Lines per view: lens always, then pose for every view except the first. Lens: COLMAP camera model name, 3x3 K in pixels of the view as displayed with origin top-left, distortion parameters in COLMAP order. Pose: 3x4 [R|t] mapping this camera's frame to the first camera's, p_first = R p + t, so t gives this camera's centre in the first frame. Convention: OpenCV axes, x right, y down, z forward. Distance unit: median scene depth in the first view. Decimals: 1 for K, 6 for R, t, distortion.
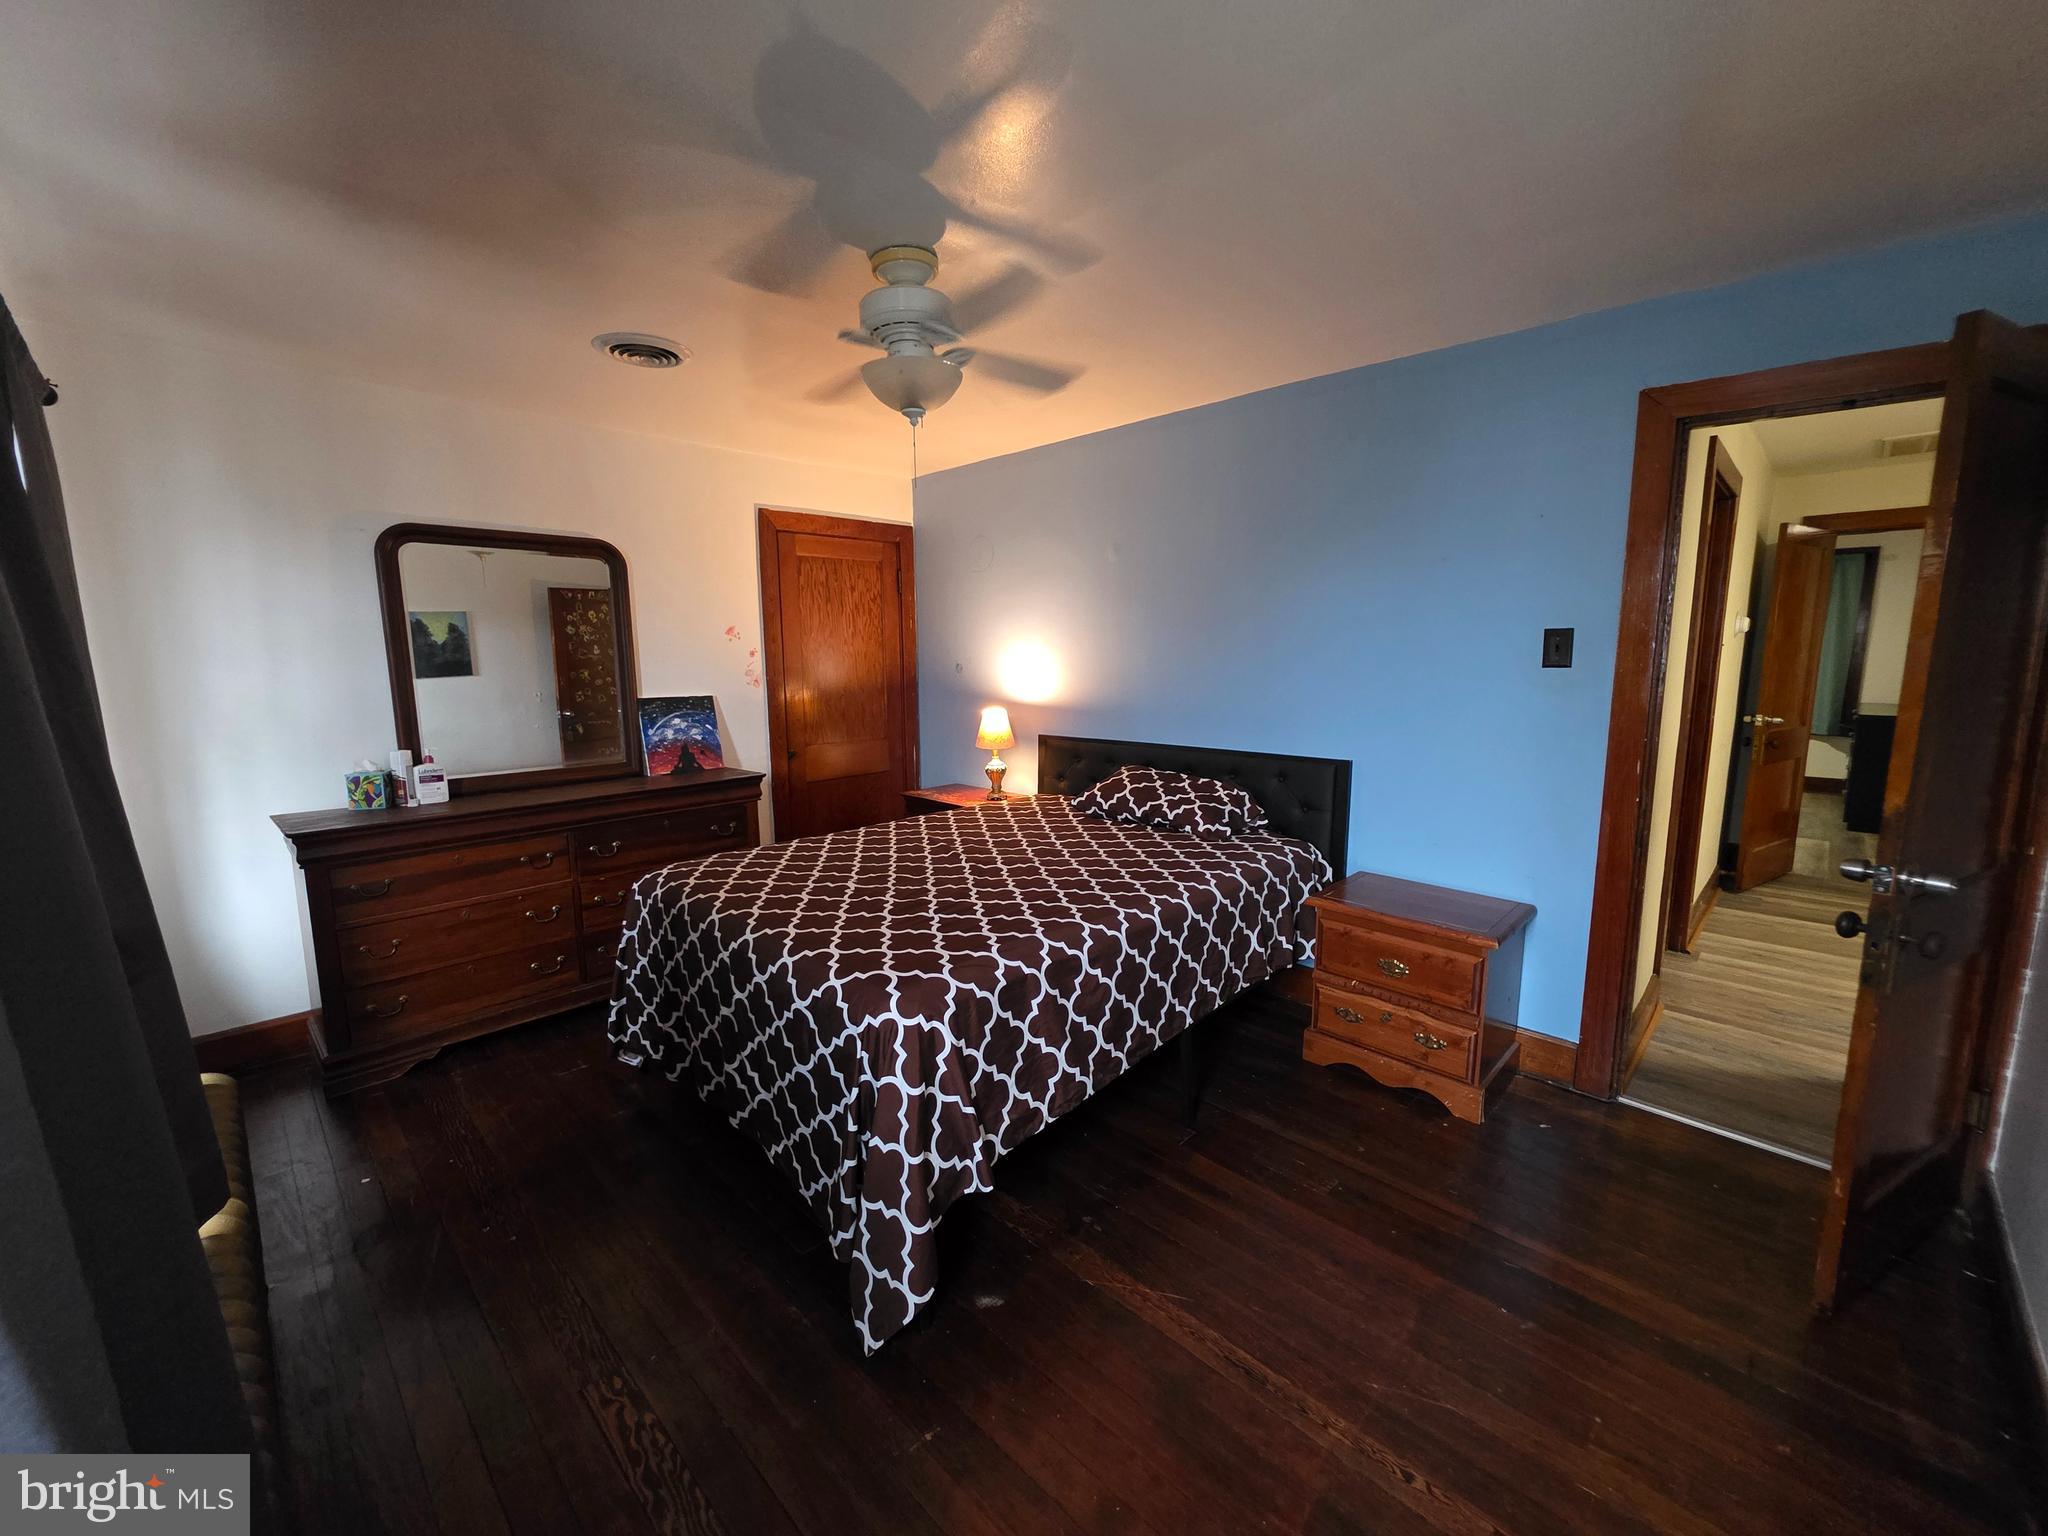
lens RADIAL K [[815.8, 0, 1026.2], [0, 815.8, 764.9], [0, 0, 1]] dist [0.002599, -0.000840]
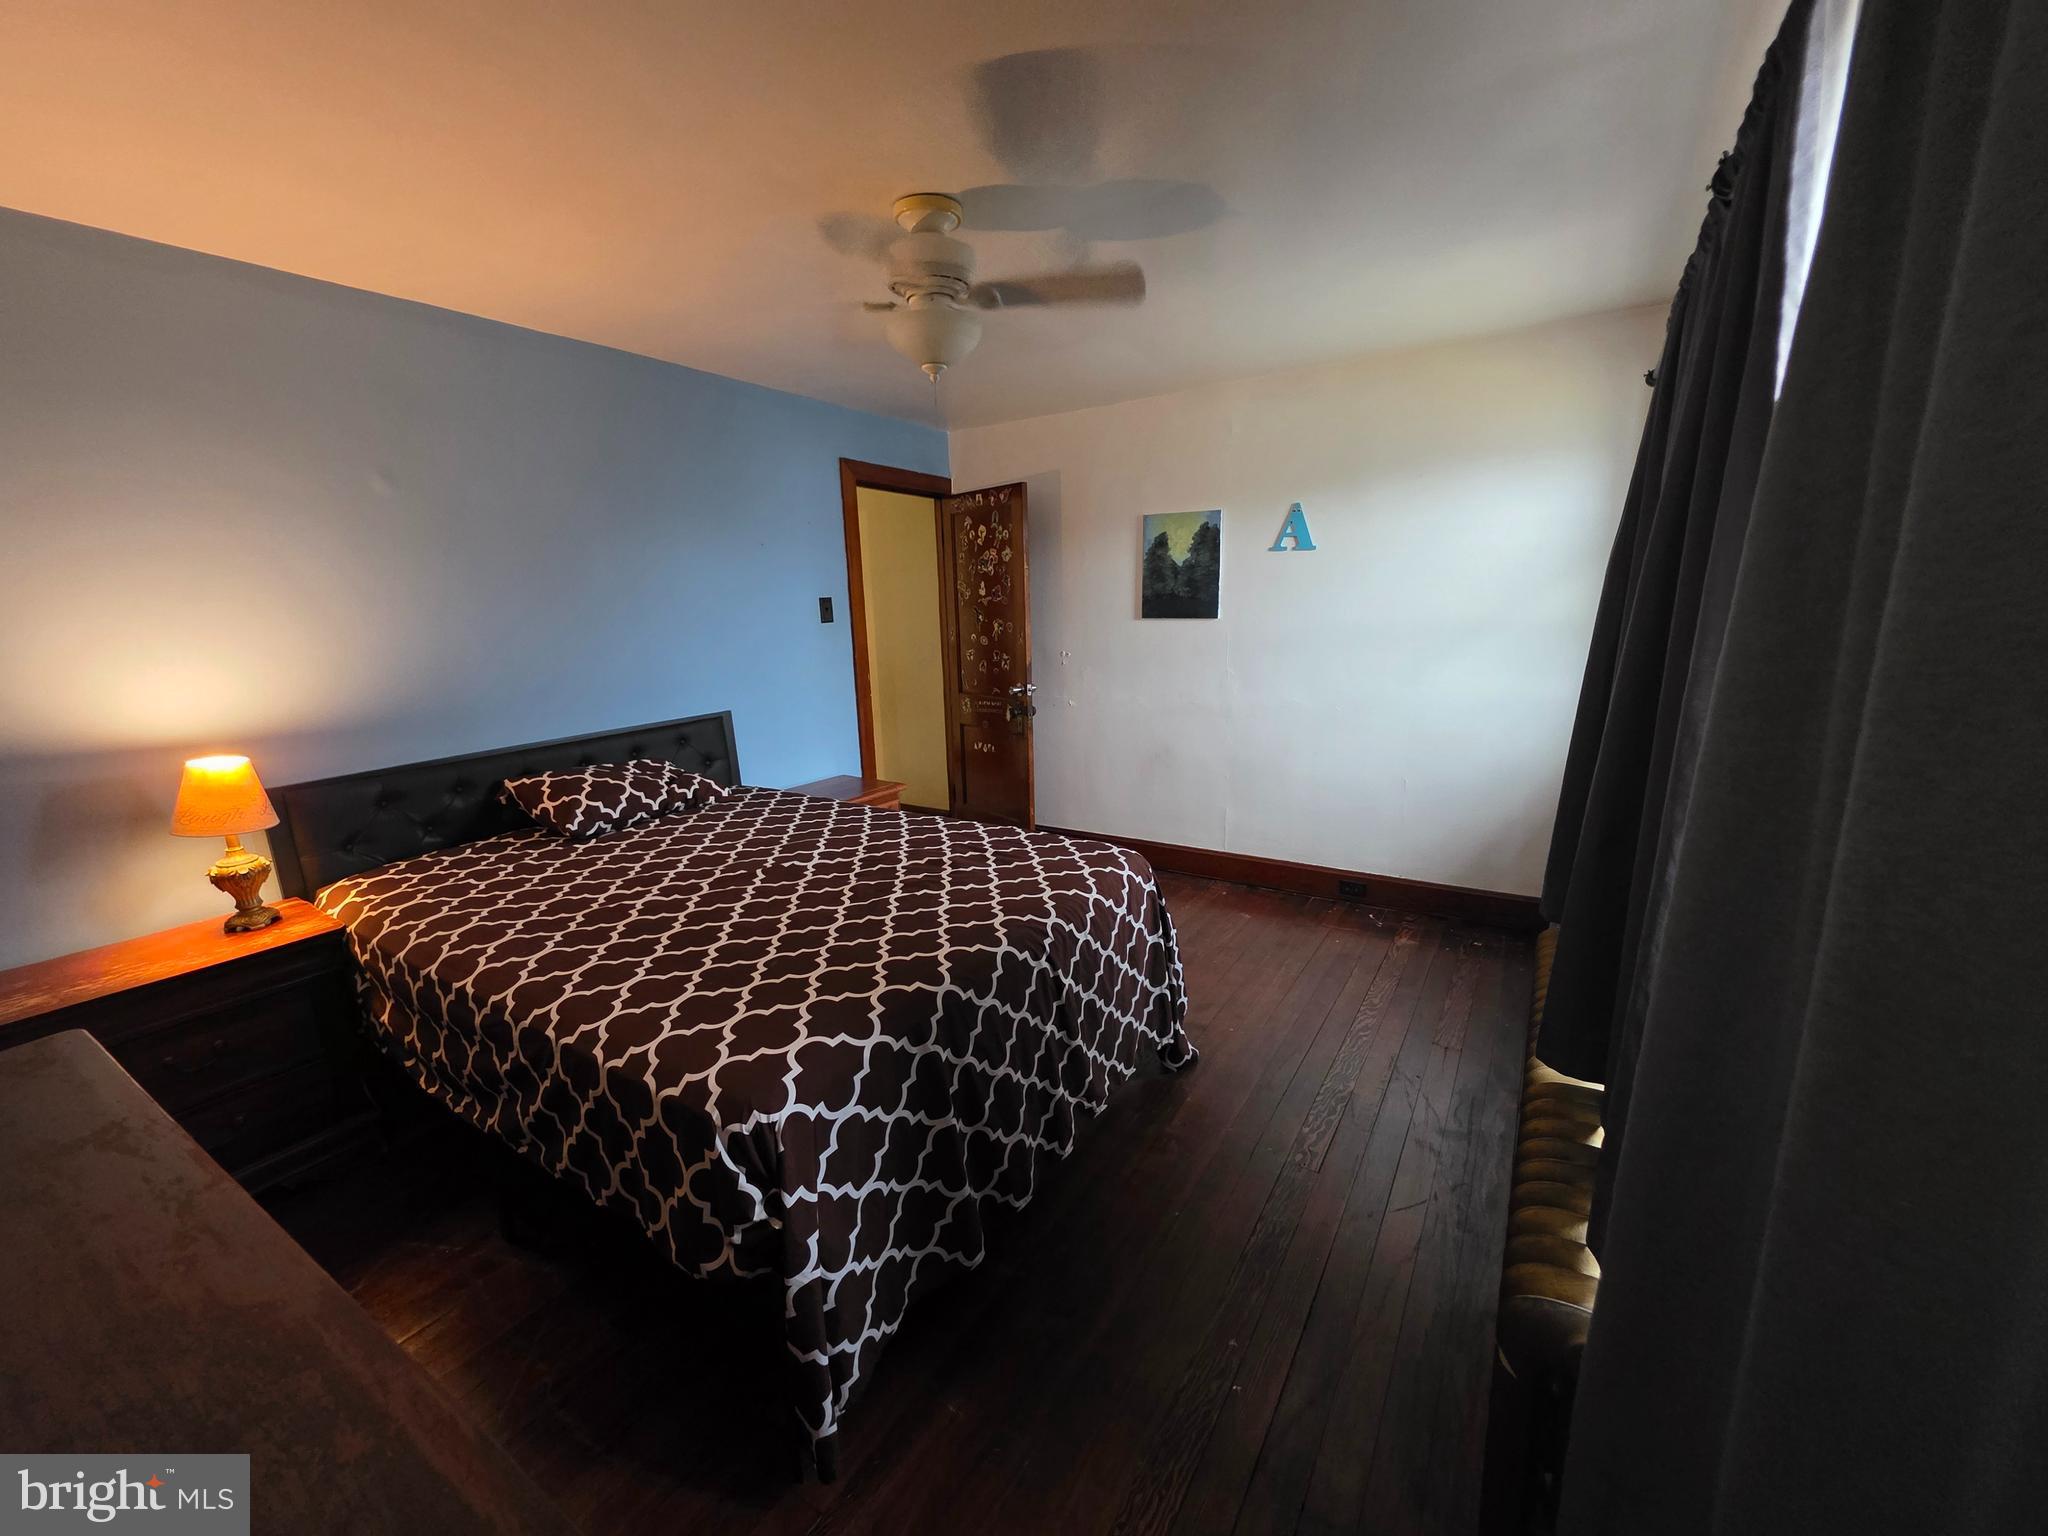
lens RADIAL K [[815.8, 0, 1025.6], [0, 815.8, 765.8], [0, 0, 1]] dist [0.002599, -0.000840]
pose [[-0.207310, -0.181569, 0.961278, -0.838214], [0.175473, 0.959787, 0.219131, -0.112614], [-0.962409, 0.214106, -0.167113, 0.813012]]
